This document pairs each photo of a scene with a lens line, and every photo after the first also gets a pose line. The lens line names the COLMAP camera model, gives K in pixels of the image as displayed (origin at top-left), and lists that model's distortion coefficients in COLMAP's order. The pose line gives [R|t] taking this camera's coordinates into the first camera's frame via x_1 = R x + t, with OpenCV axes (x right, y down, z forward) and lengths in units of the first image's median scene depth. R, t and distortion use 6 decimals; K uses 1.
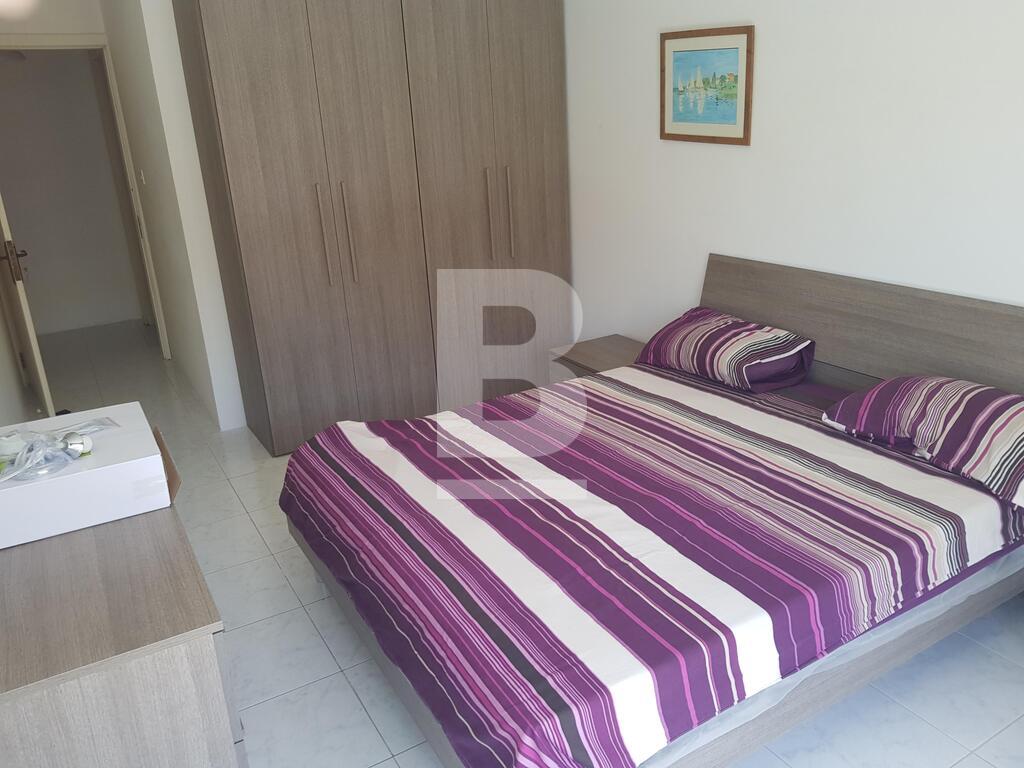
lens RADIAL K [[787.8, 0, 512.0], [0, 787.8, 384.0], [0, 0, 1]] dist [0.080783, -0.144588]
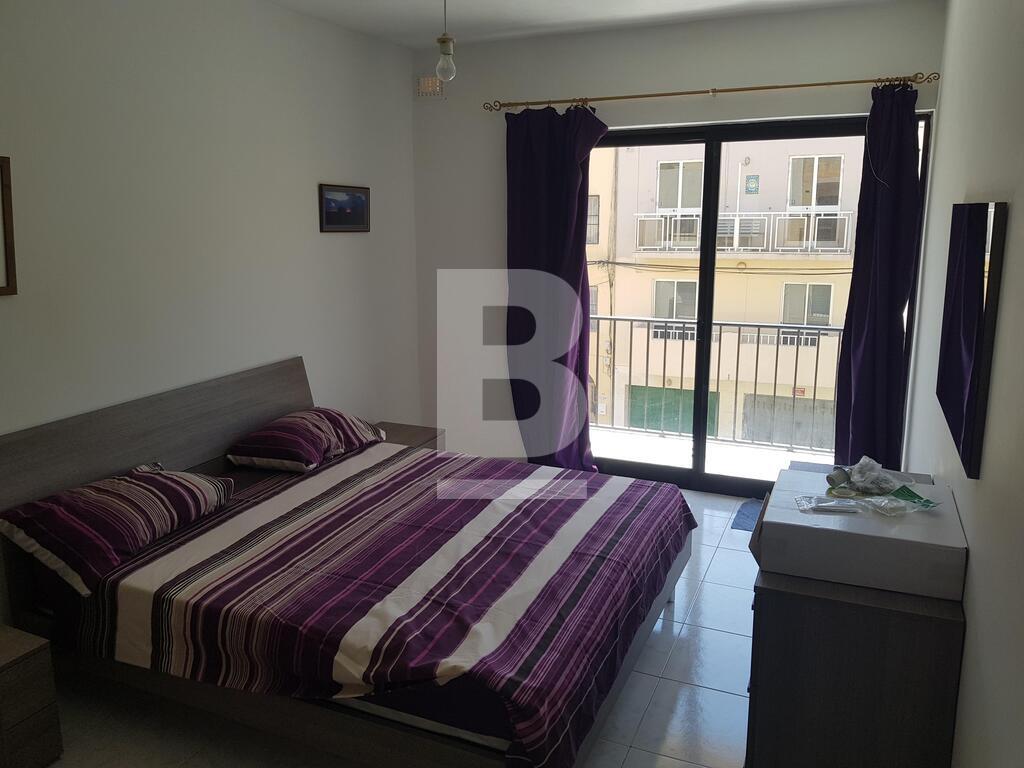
lens RADIAL K [[787.8, 0, 512.0], [0, 787.8, 384.0], [0, 0, 1]] dist [0.080783, -0.144588]
pose [[-0.589856, -0.120477, 0.798471, -0.786324], [0.301629, 0.884364, 0.356260, -0.415444], [-0.749060, 0.450983, -0.485308, 1.234057]]
